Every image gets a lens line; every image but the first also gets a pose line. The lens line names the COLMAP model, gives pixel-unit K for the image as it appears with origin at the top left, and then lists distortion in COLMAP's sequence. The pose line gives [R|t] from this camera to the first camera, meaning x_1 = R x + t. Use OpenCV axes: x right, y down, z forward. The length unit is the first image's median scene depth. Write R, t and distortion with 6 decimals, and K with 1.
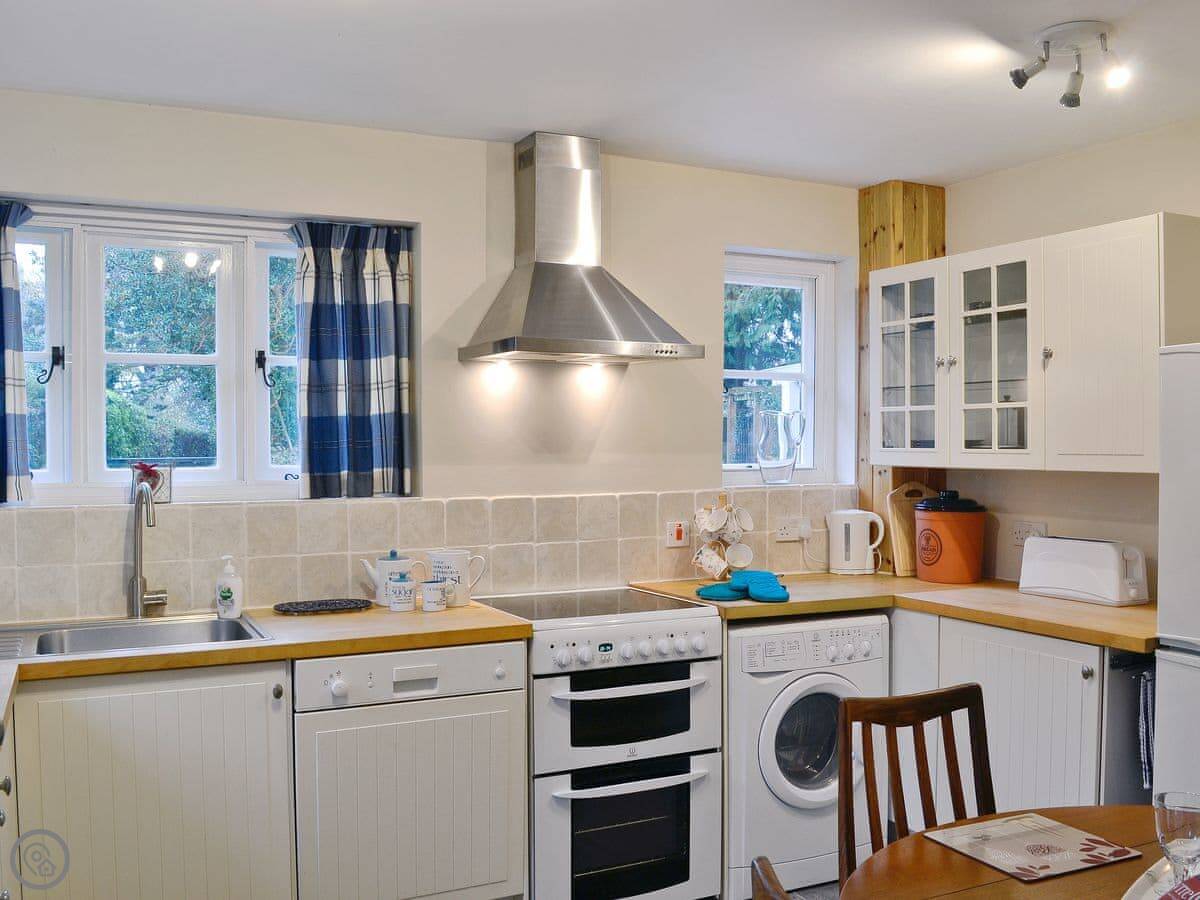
lens RADIAL K [[1104.7, 0, 600.0], [0, 1104.7, 450.0], [0, 0, 1]] dist [-0.085005, 0.007963]
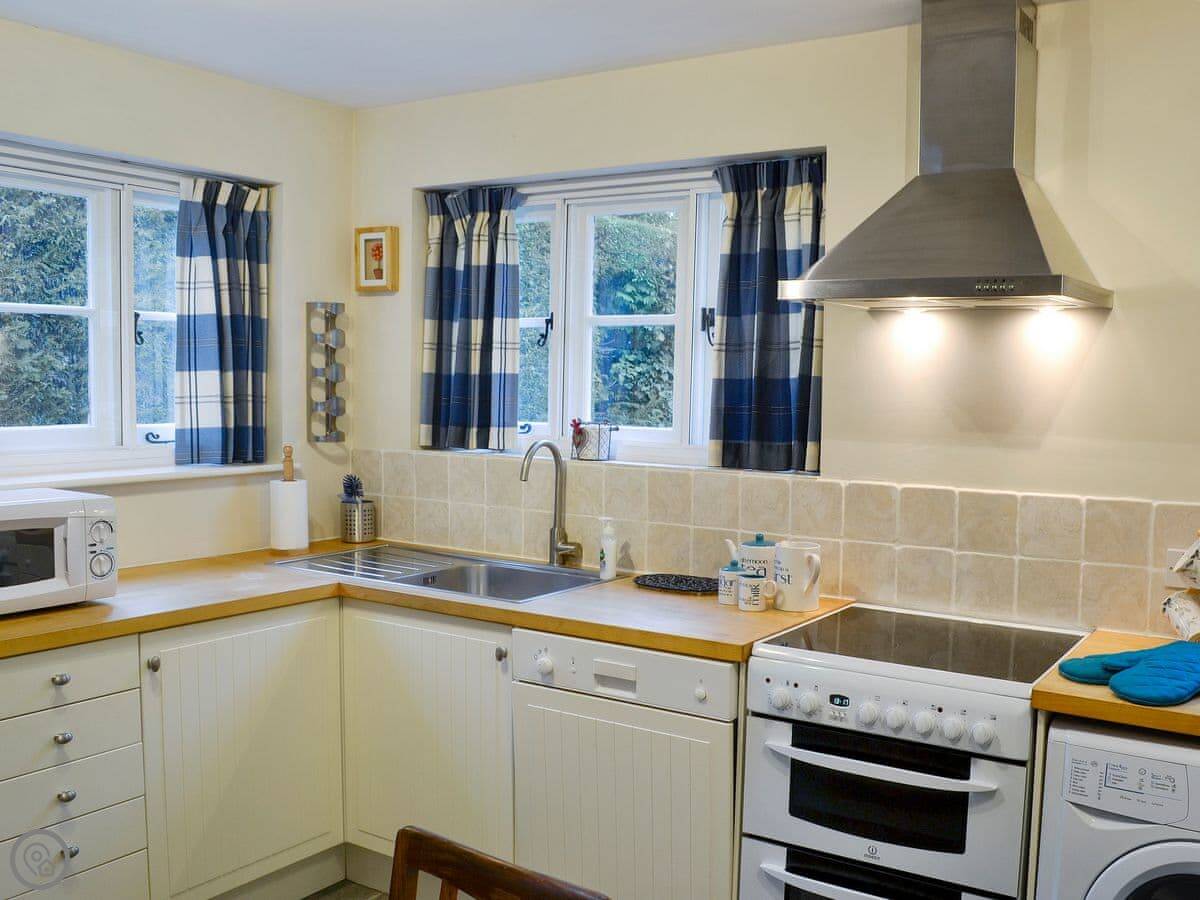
lens RADIAL K [[1104.7, 0, 600.0], [0, 1104.7, 450.0], [0, 0, 1]] dist [-0.085005, 0.007963]
pose [[0.523844, 0.067343, -0.849148, 0.469095], [-0.028314, 0.997696, 0.061657, -0.024794], [0.851343, -0.008256, 0.524544, 0.425311]]
